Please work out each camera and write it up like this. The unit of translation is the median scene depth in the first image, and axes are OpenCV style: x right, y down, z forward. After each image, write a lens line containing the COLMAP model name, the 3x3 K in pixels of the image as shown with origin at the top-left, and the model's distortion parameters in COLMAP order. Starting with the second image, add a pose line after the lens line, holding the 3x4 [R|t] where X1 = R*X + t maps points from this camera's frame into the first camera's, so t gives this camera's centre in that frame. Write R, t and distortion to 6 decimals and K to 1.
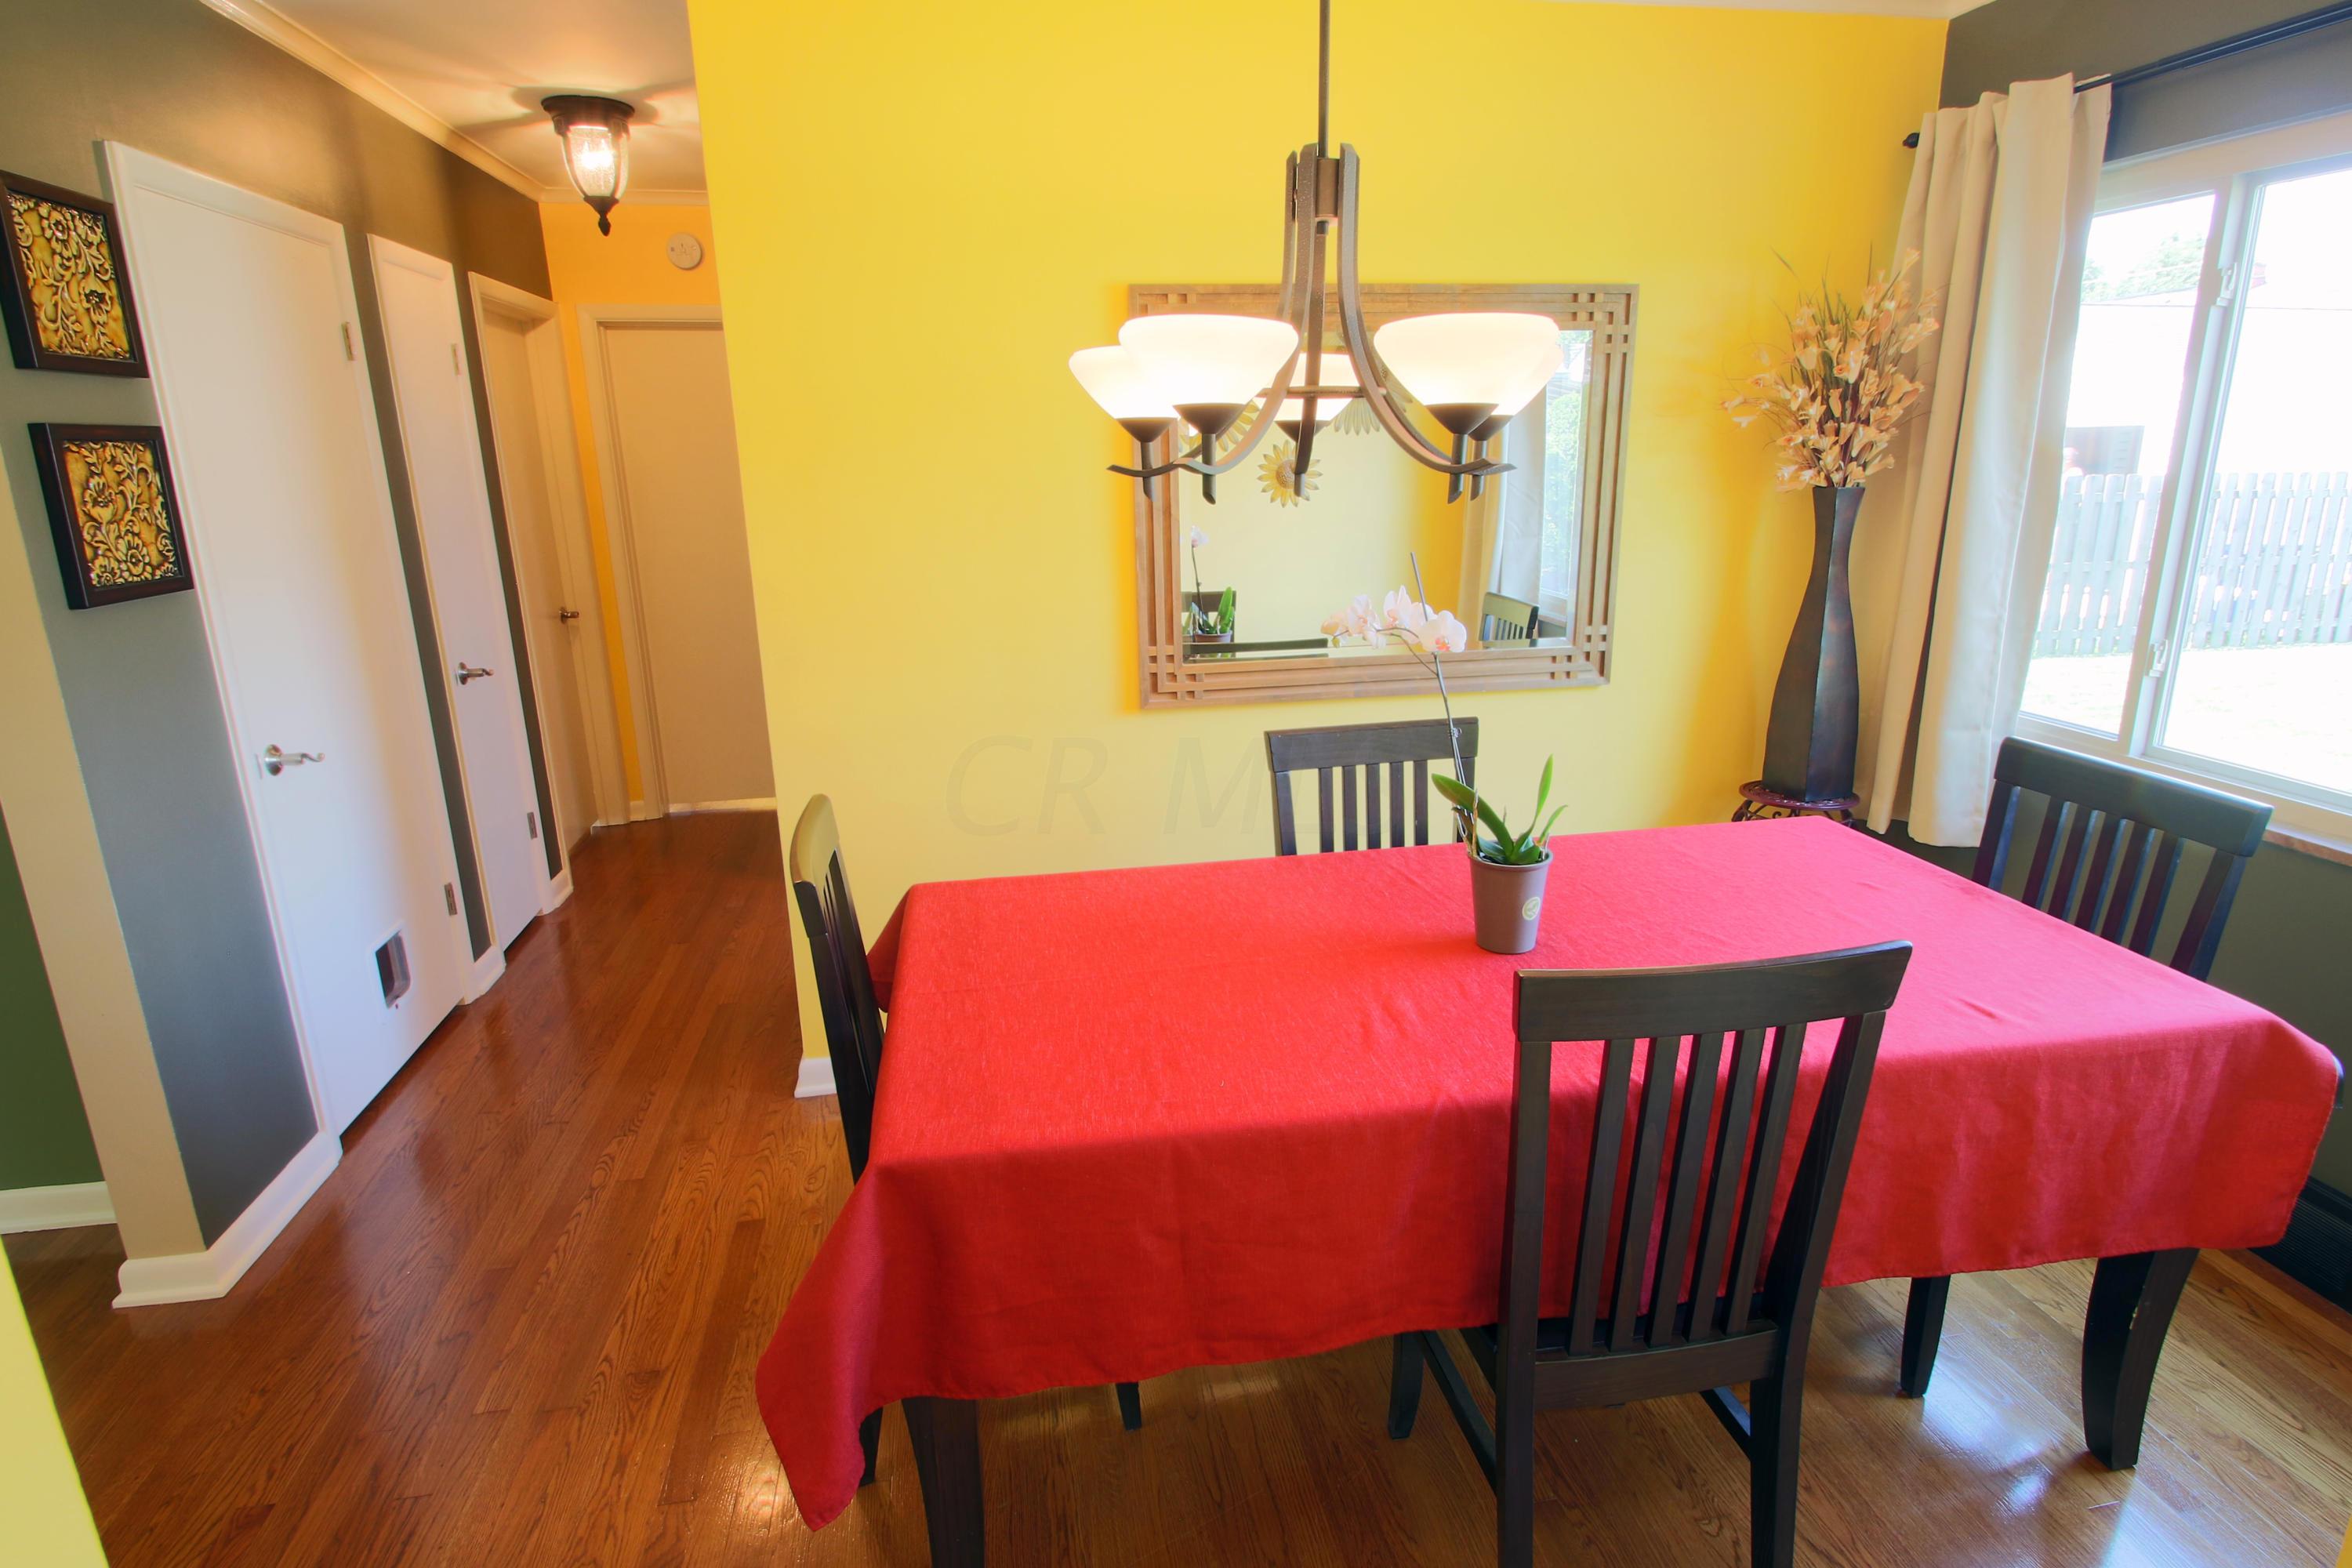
lens RADIAL K [[1222.1, 0, 1179.5], [0, 1222.1, 760.8], [0, 0, 1]] dist [0.031217, -0.029149]
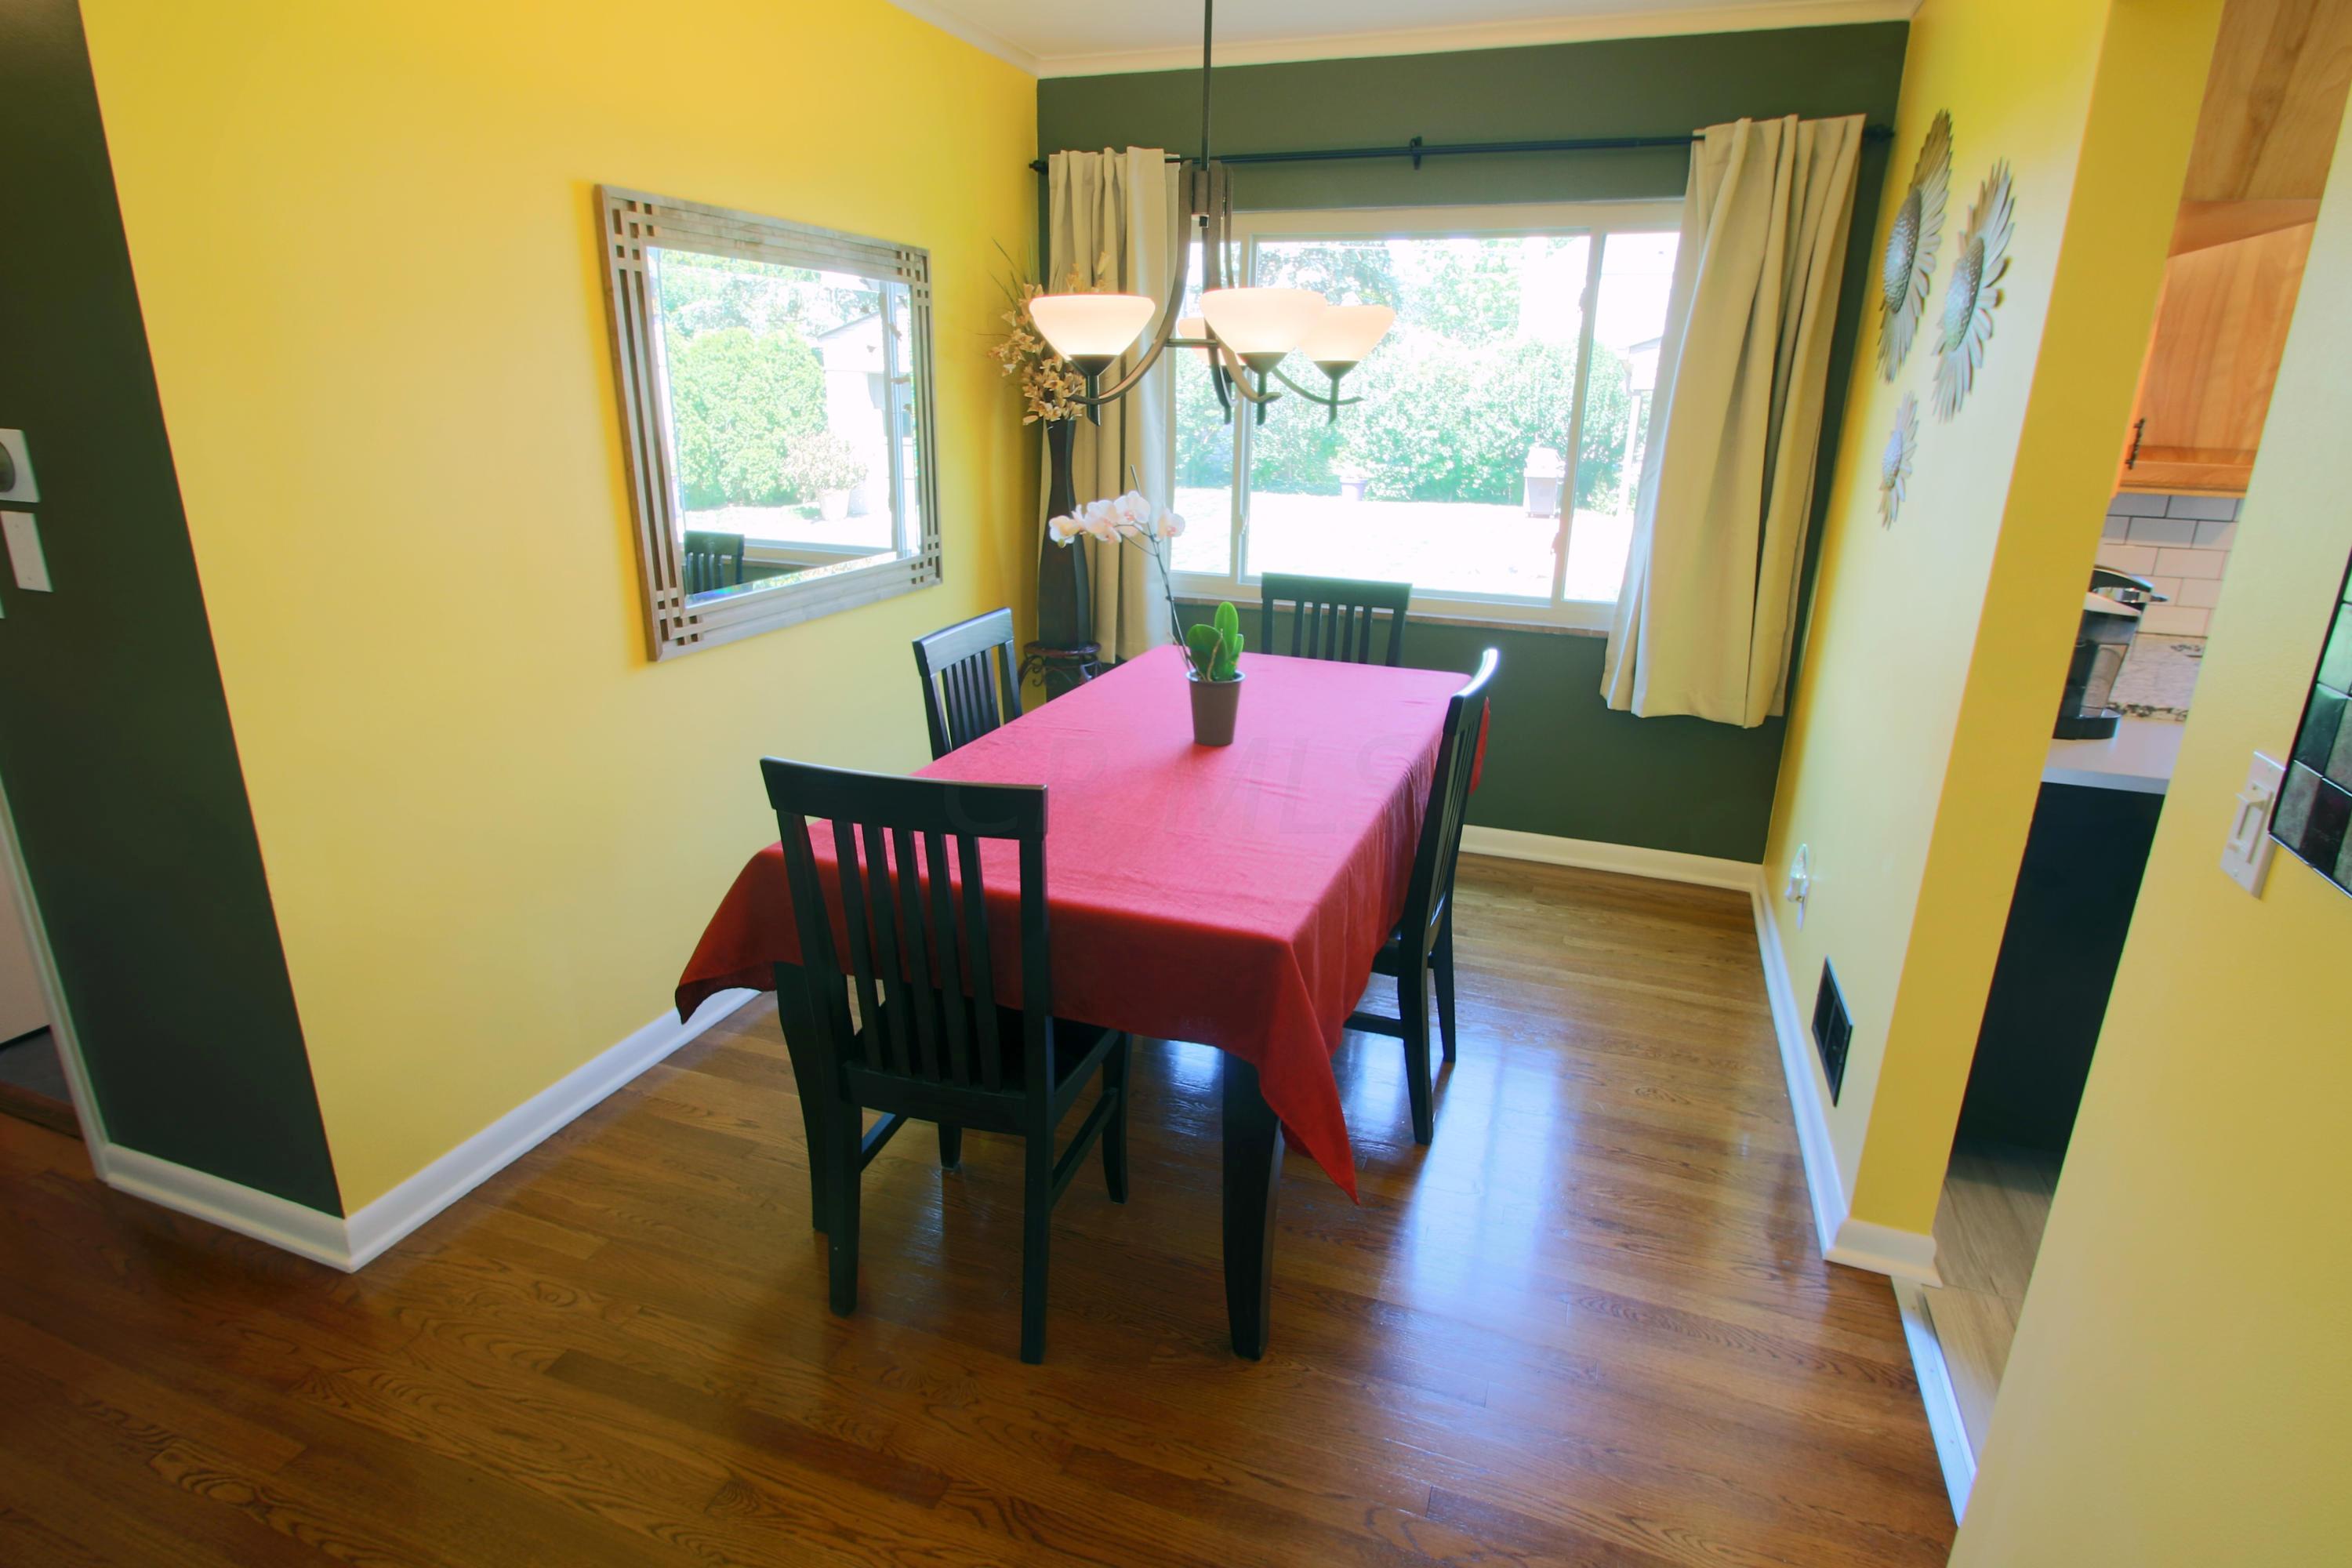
lens RADIAL K [[1222.1, 0, 1179.5], [0, 1222.1, 760.8], [0, 0, 1]] dist [0.031217, -0.029149]
pose [[0.496653, -0.232996, 0.836091, -0.741031], [0.194035, 0.968721, 0.154695, -0.043482], [-0.845982, 0.085402, 0.526328, 0.224376]]
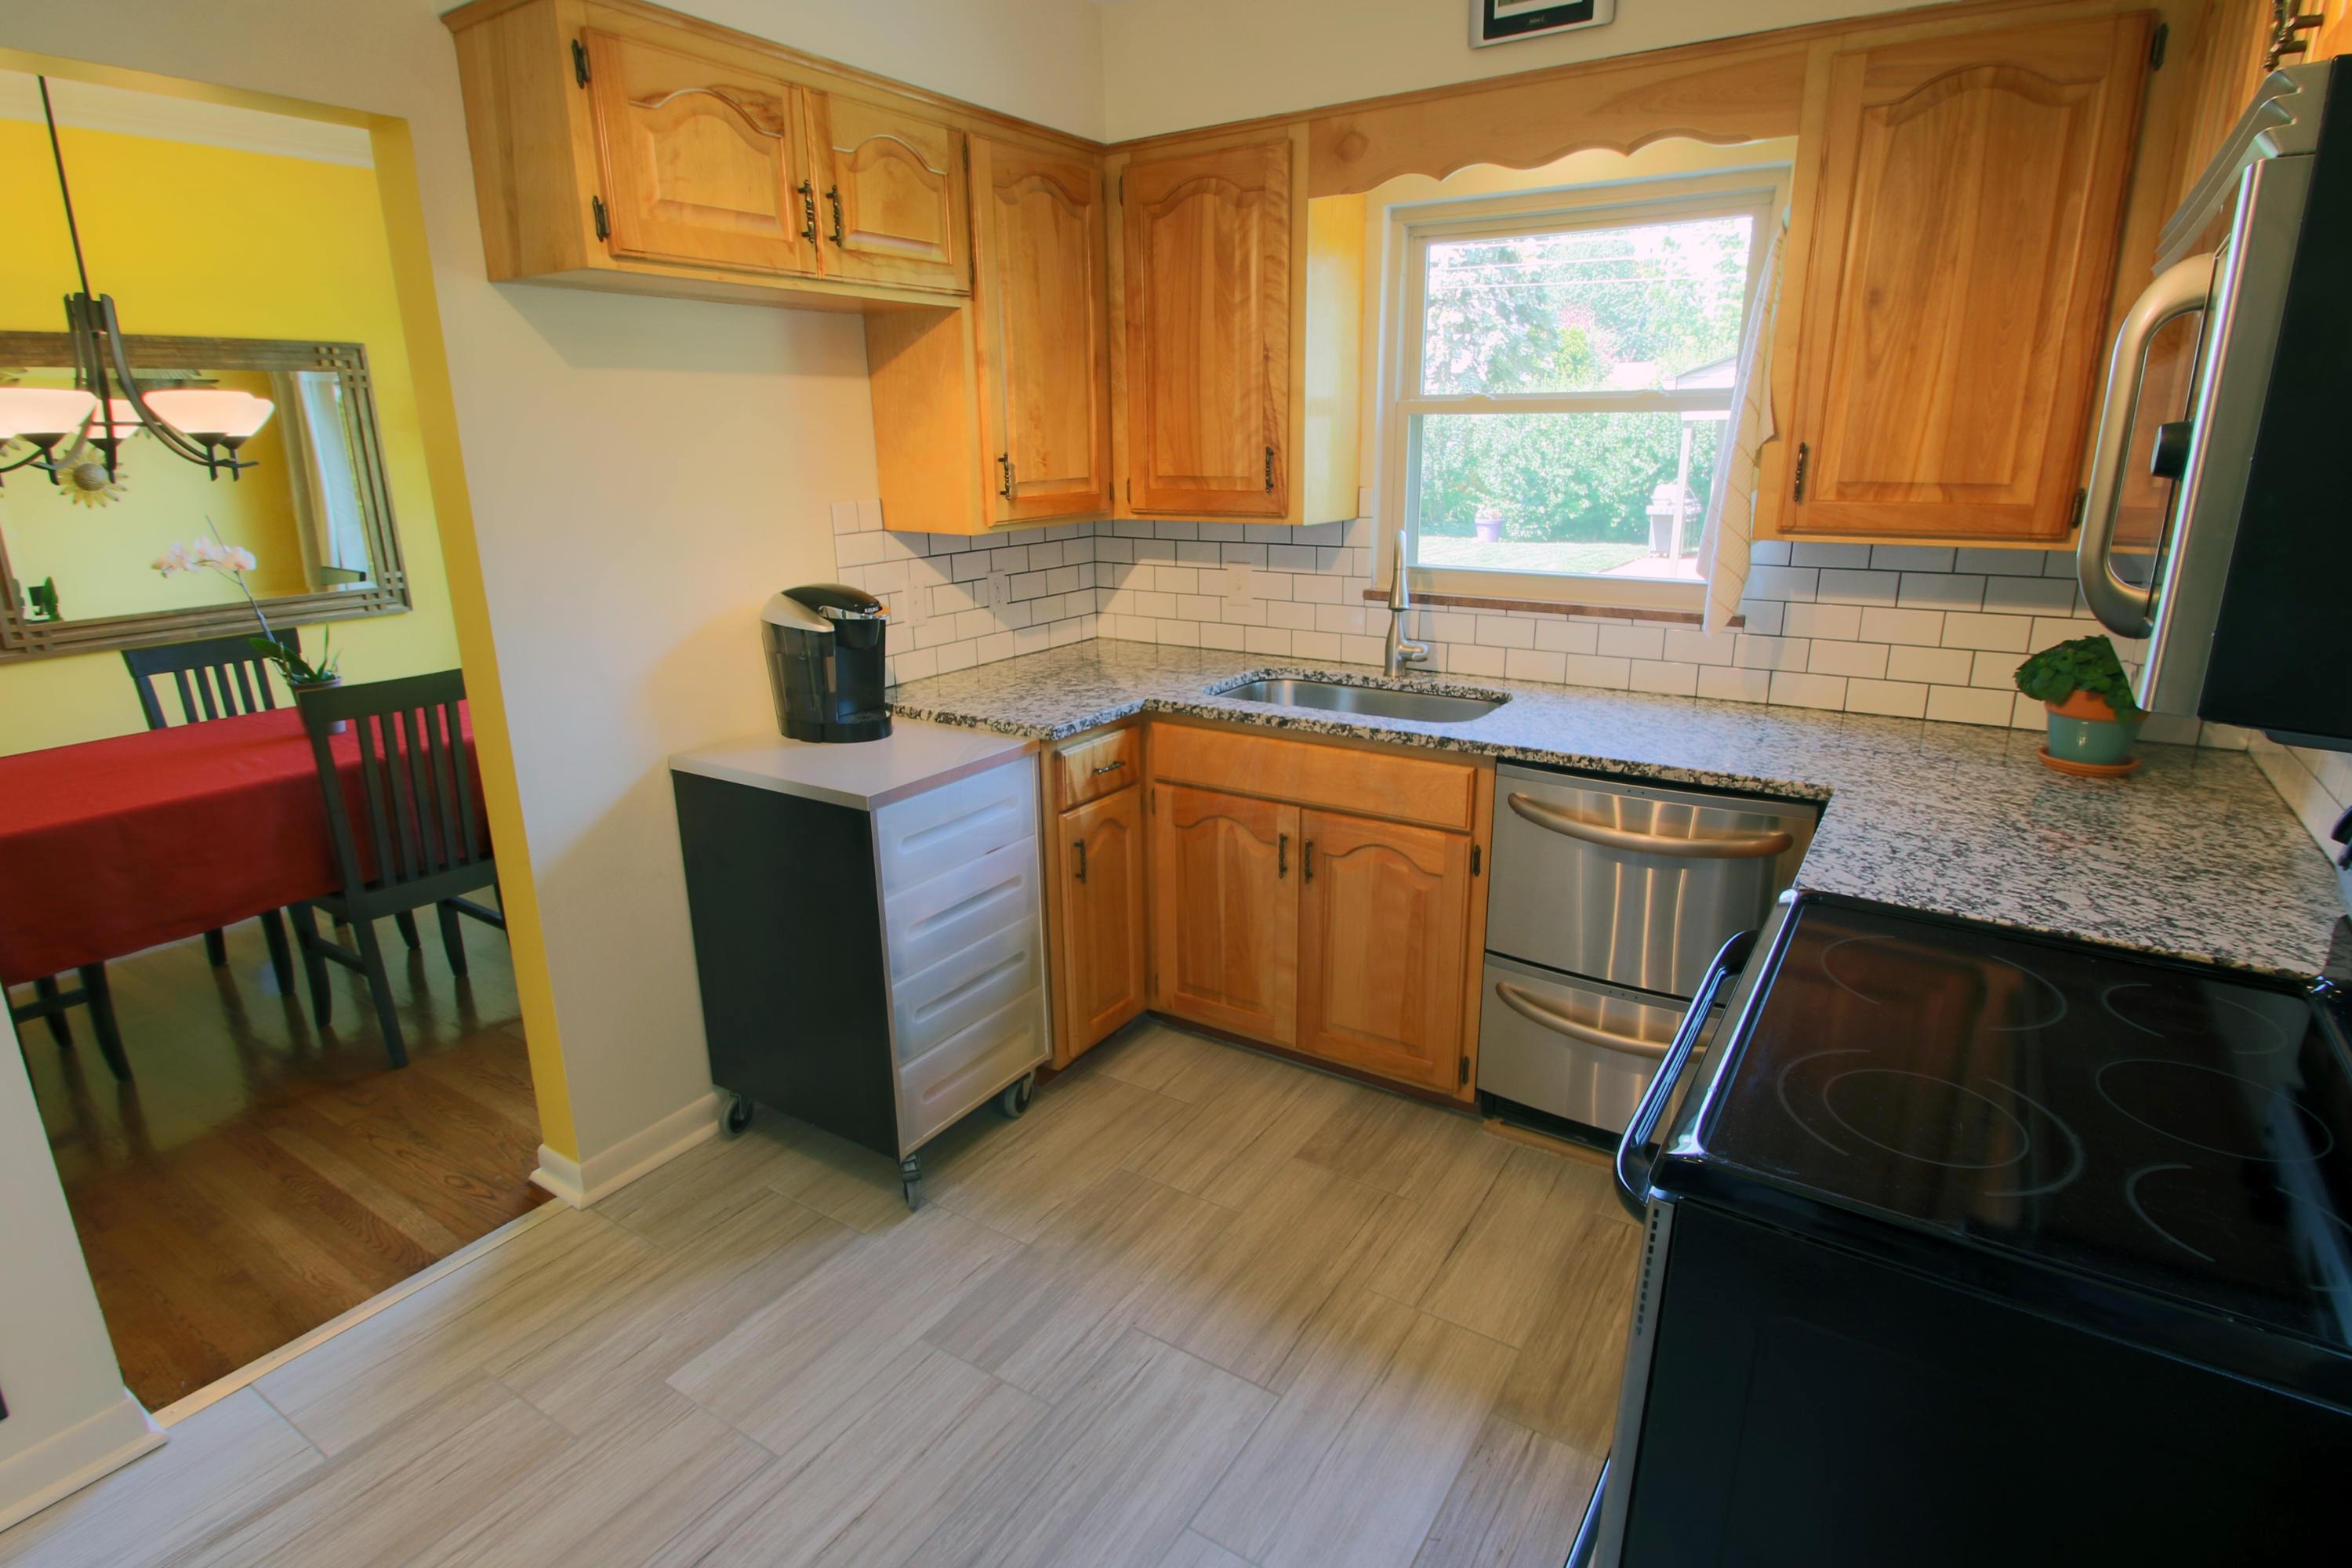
lens RADIAL K [[1222.1, 0, 1179.5], [0, 1222.1, 760.8], [0, 0, 1]] dist [0.031217, -0.029149]
pose [[0.691429, -0.183212, 0.698827, -0.101240], [0.183353, 0.980140, 0.075553, 0.215637], [-0.698790, 0.075892, 0.711290, -0.861956]]
